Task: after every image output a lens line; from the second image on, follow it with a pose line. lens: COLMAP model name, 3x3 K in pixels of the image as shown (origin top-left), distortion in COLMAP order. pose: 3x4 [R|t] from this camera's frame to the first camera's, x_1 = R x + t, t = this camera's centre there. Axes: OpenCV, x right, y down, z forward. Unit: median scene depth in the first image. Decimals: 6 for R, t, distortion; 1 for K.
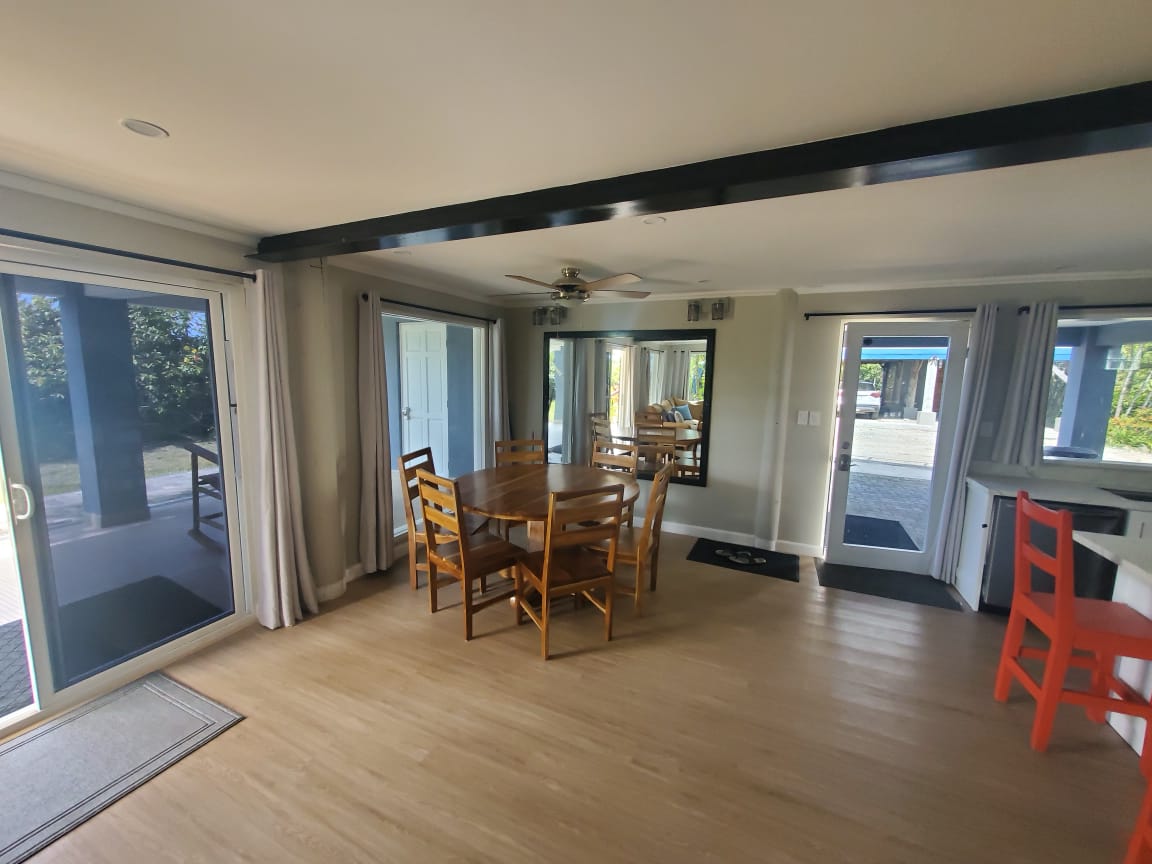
lens RADIAL K [[466.2, 0, 572.9], [0, 466.2, 427.8], [0, 0, 1]] dist [0.011152, -0.003733]
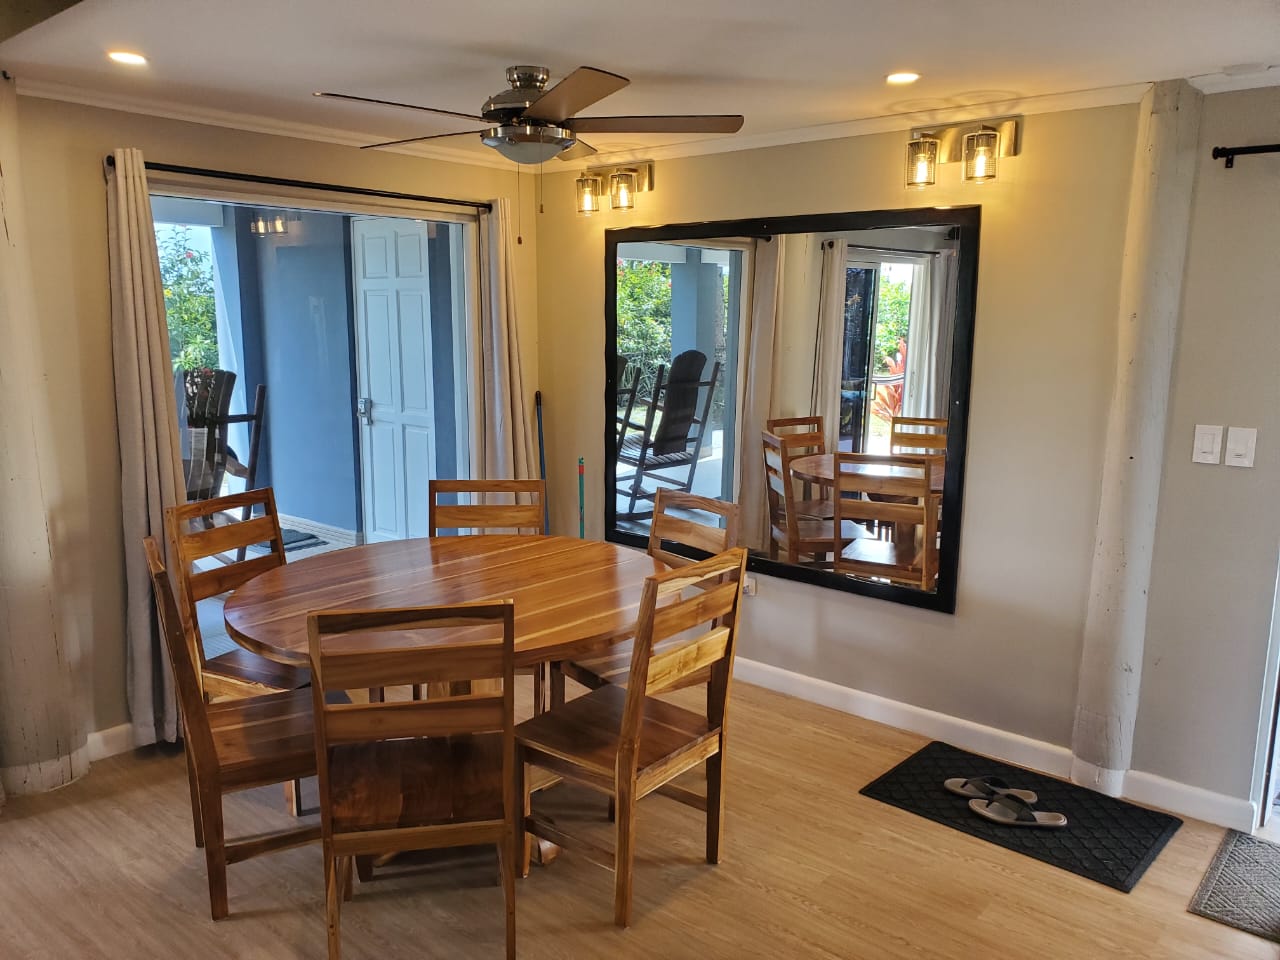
lens RADIAL K [[1018.4, 0, 640.9], [0, 1018.4, 489.1], [0, 0, 1]] dist [-0.010743, 0.000836]
pose [[0.959666, 0.035456, -0.278899, 0.285484], [-0.022094, 0.998459, 0.050910, -0.015459], [0.280274, -0.042695, 0.958970, 0.124279]]
